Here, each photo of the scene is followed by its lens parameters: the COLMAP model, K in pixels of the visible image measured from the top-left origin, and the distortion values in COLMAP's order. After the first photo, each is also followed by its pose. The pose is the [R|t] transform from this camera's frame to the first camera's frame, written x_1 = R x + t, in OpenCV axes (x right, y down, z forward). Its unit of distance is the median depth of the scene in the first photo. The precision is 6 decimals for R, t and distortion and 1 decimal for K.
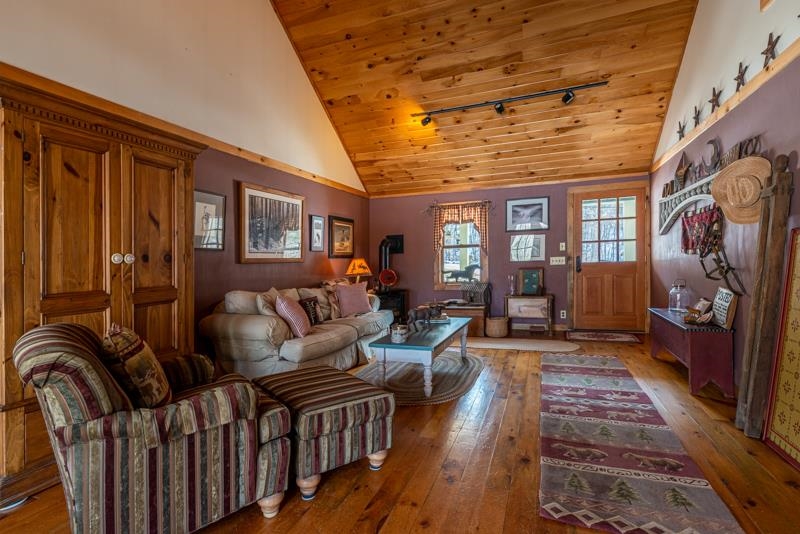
lens RADIAL K [[384.7, 0, 408.7], [0, 384.7, 256.7], [0, 0, 1]] dist [0.001071, 0.000206]
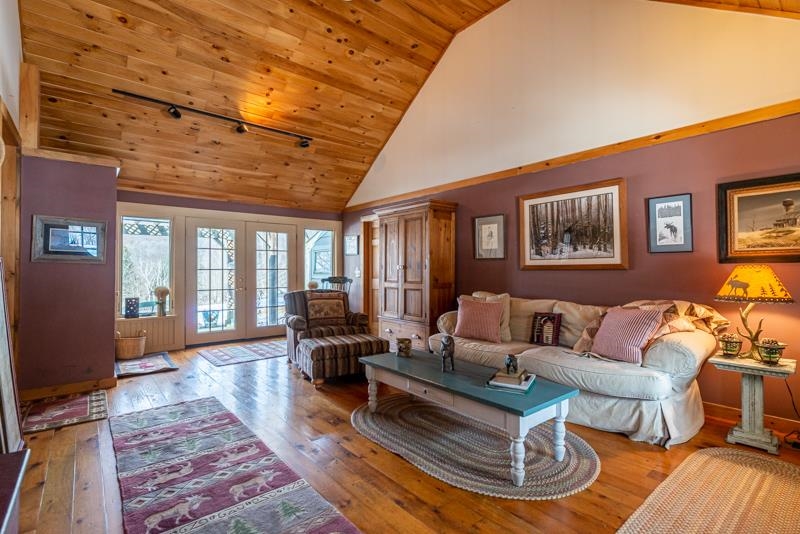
lens RADIAL K [[384.7, 0, 408.7], [0, 384.7, 256.7], [0, 0, 1]] dist [0.001071, 0.000206]
pose [[-0.499507, 0.005884, -0.866290, 0.681631], [0.031295, 0.999447, -0.011256, -0.017738], [0.865745, -0.032733, -0.499415, 1.251264]]
